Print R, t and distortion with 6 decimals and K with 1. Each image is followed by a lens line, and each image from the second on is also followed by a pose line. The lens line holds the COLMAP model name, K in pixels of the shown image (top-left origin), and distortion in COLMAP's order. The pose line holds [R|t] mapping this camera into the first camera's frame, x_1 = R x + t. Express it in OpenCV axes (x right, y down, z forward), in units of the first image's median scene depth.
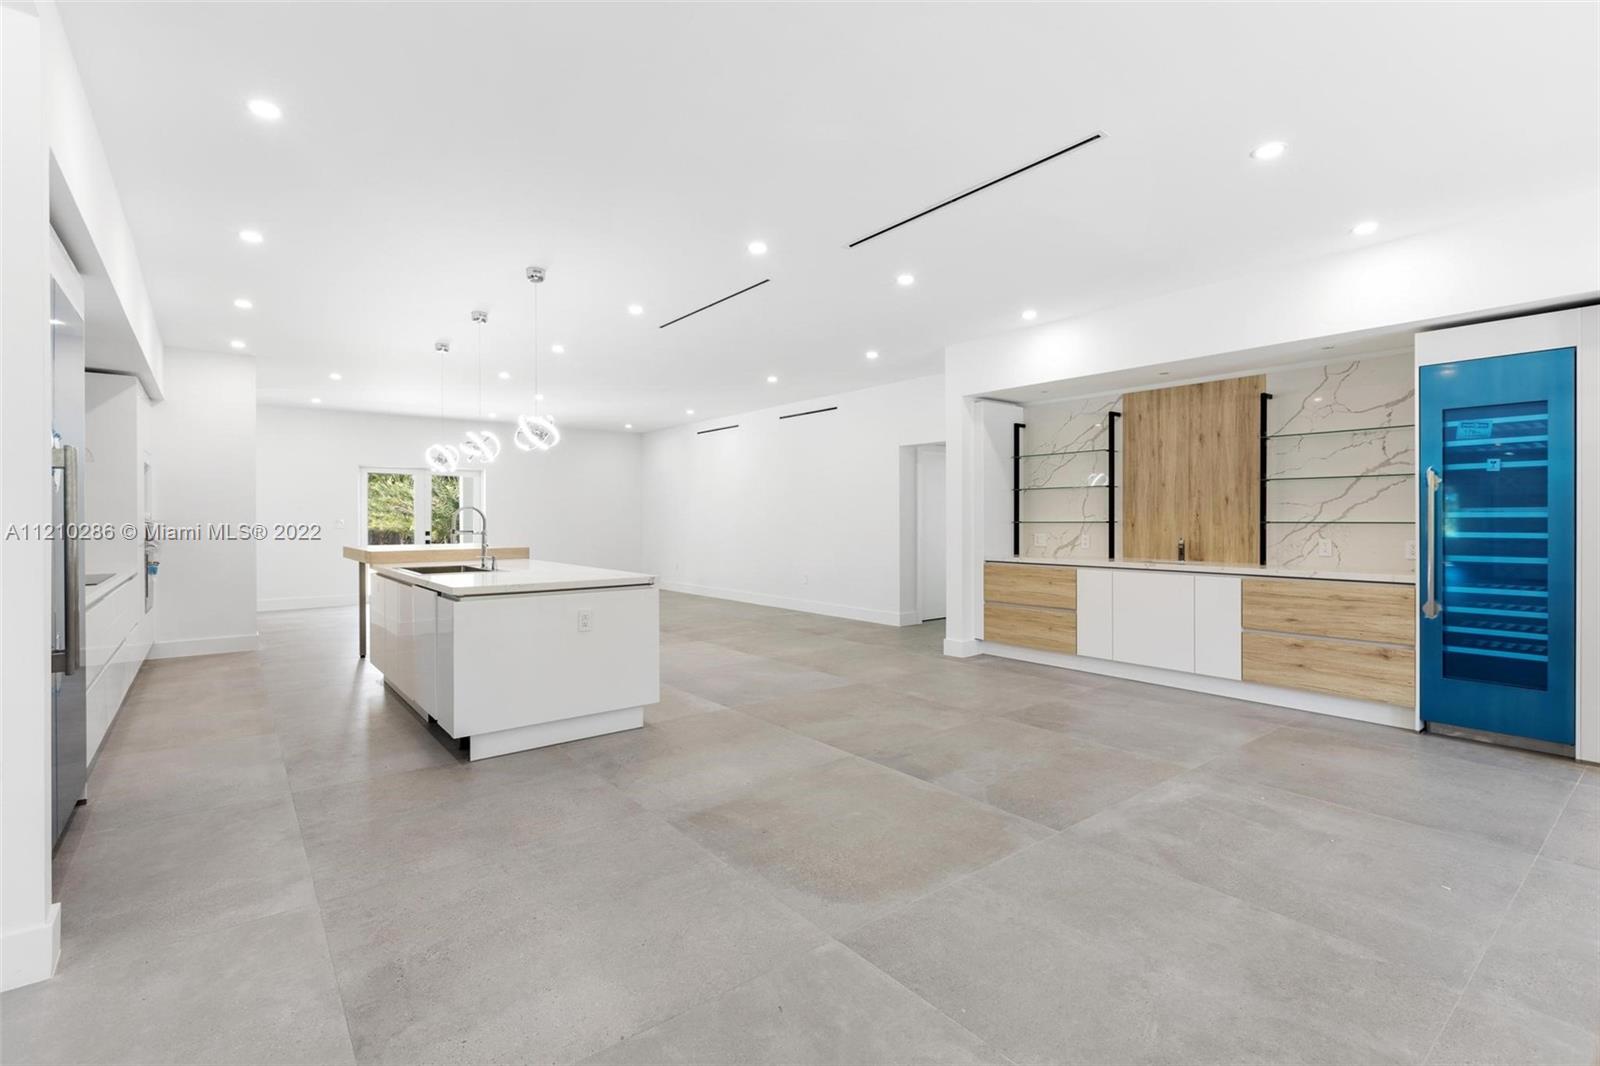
lens RADIAL K [[727.1, 0, 795.6], [0, 727.1, 514.5], [0, 0, 1]] dist [-0.000393, -0.000708]
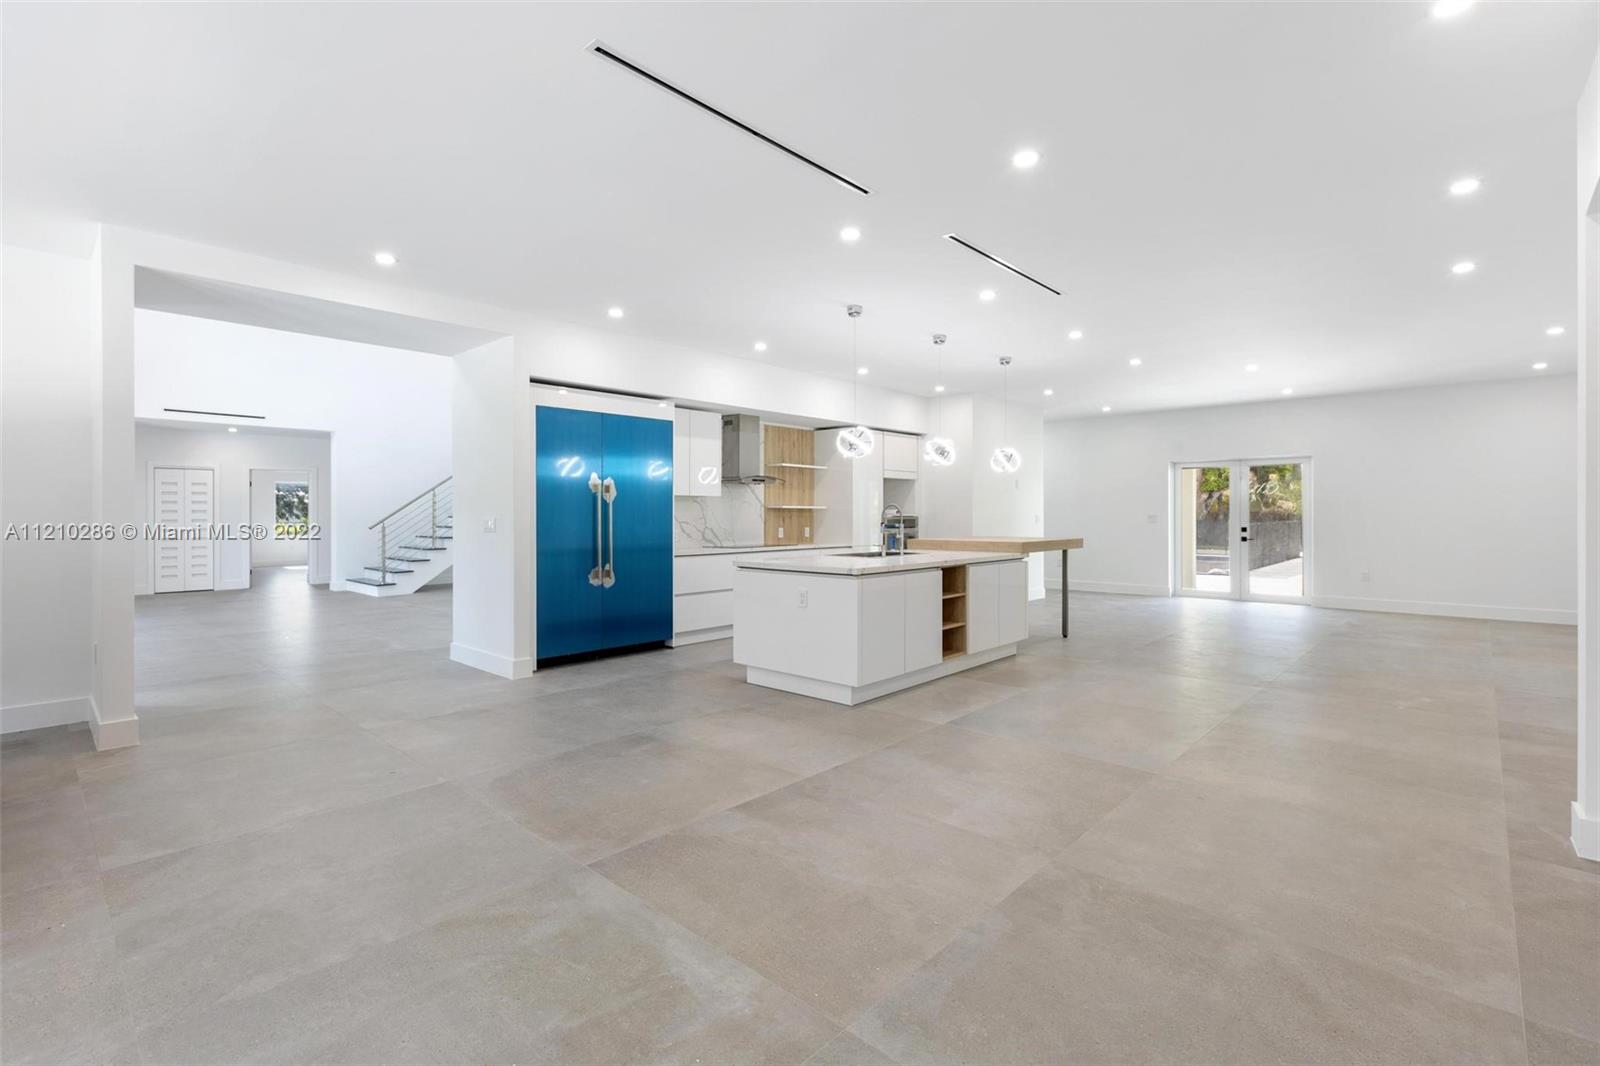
lens RADIAL K [[730.2, 0, 782.4], [0, 730.2, 513.5], [0, 0, 1]] dist [-0.000279, 0.000900]
pose [[0.144607, 0.004881, -0.989477, 1.186702], [0.002646, 0.999982, 0.005320, -0.004787], [0.989486, -0.003387, 0.144592, 1.020260]]
